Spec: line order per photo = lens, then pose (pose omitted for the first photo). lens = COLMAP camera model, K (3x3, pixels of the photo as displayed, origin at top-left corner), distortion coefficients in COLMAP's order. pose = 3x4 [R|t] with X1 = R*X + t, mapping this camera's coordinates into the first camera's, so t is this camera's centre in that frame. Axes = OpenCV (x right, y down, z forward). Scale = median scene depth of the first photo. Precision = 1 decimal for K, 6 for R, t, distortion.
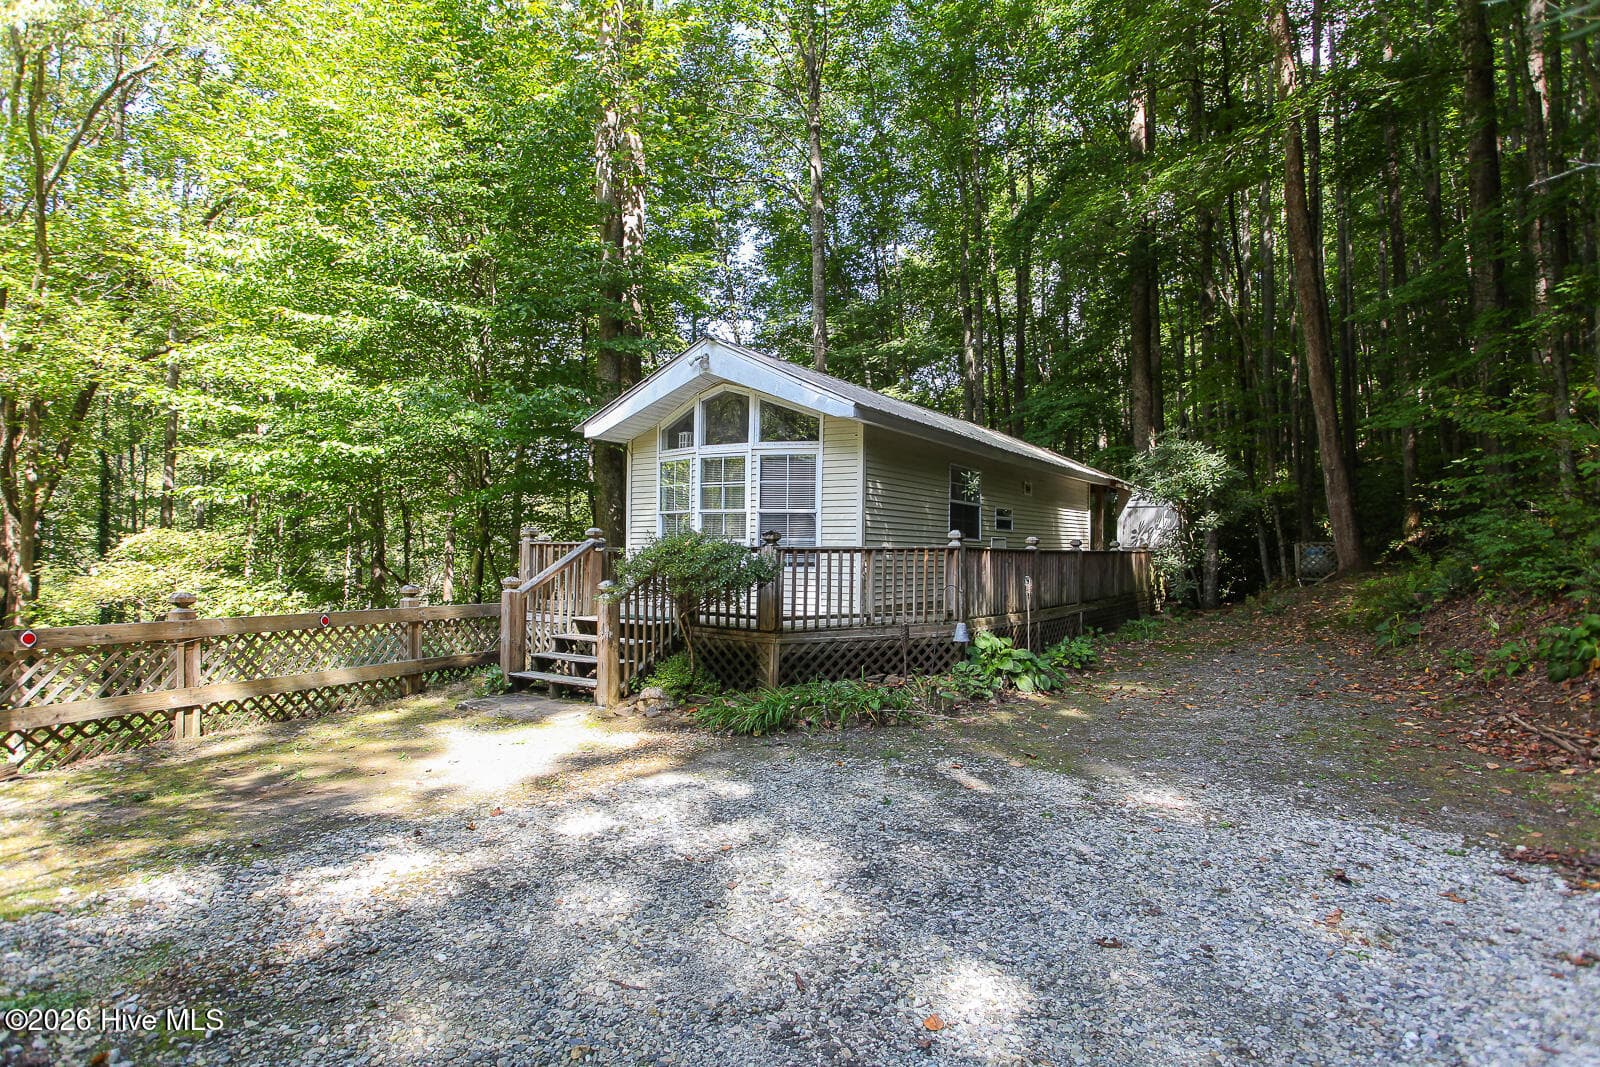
lens RADIAL K [[786.0, 0, 793.6], [0, 786.0, 540.1], [0, 0, 1]] dist [-0.066804, 0.032489]
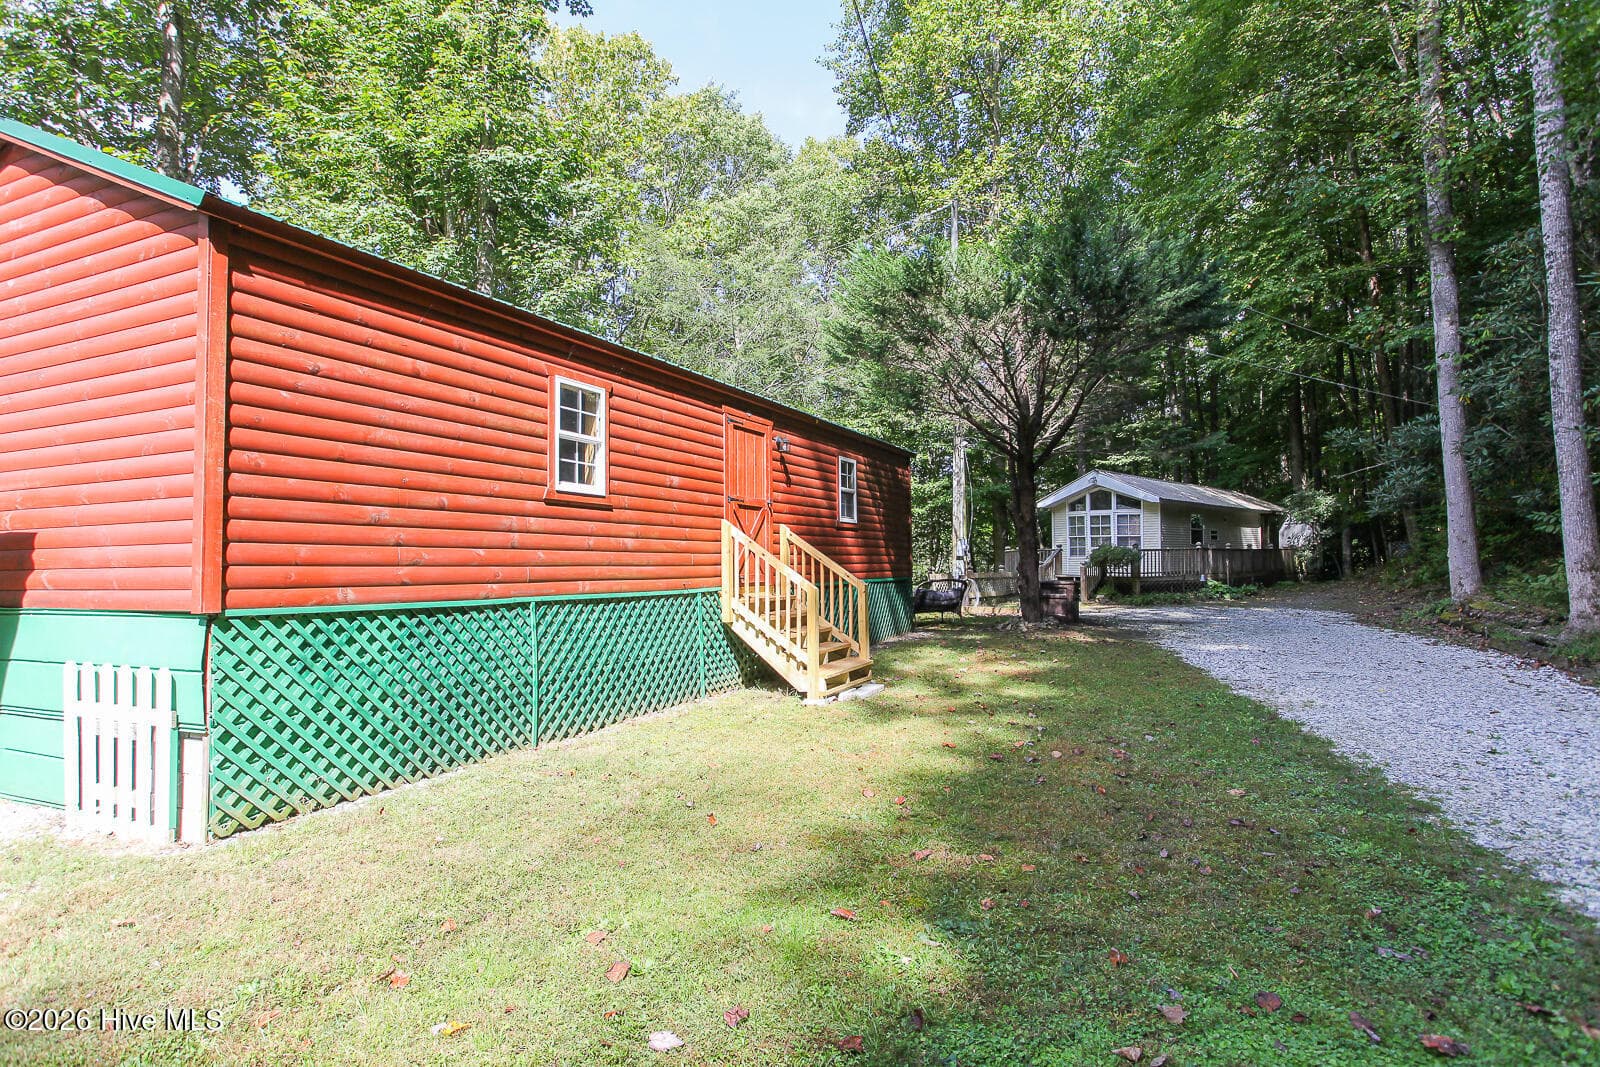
lens RADIAL K [[786.0, 0, 793.6], [0, 786.0, 540.1], [0, 0, 1]] dist [-0.066804, 0.032489]
pose [[0.976809, -0.020981, -0.213080, -0.516391], [0.019045, 0.999757, -0.011134, -0.013347], [0.213262, 0.006818, 0.976971, -1.673615]]
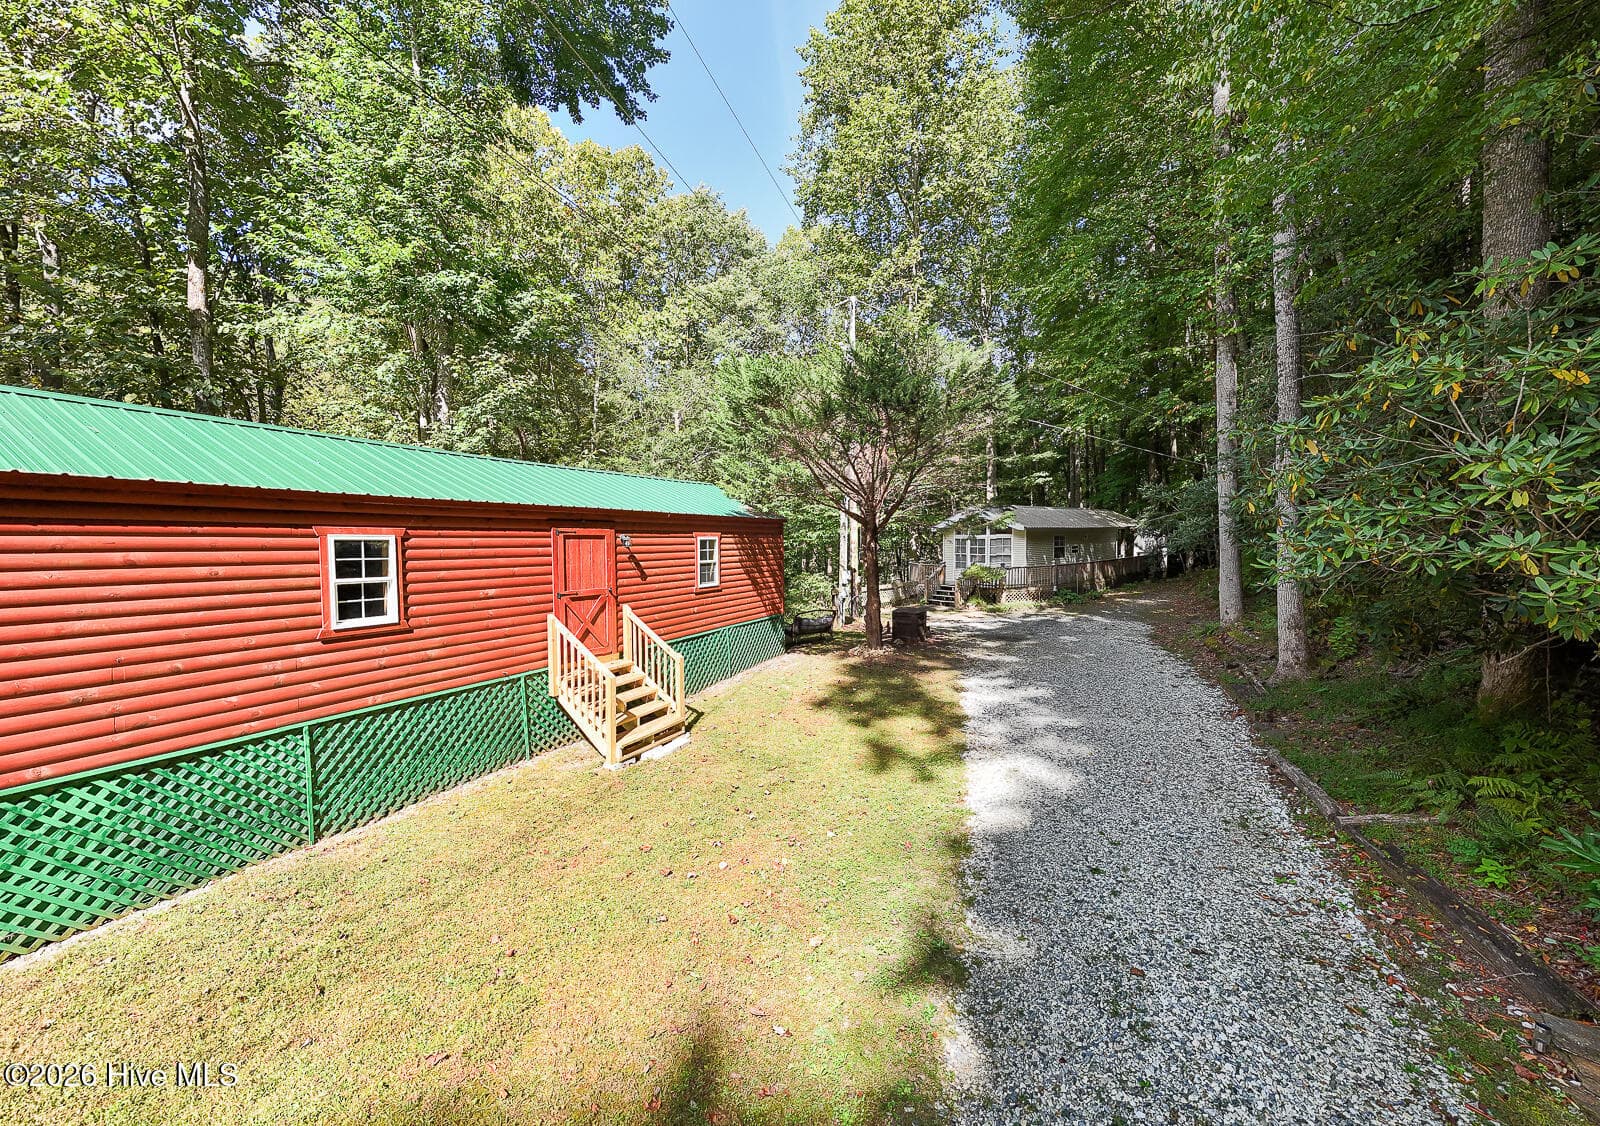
lens RADIAL K [[574.2, 0, 795.0], [0, 574.2, 567.1], [0, 0, 1]] dist [-0.000750, -0.000077]
pose [[0.975064, -0.013537, -0.221512, -0.292482], [0.025938, 0.998249, 0.053170, -0.132129], [0.220404, -0.057590, 0.973707, -1.554846]]
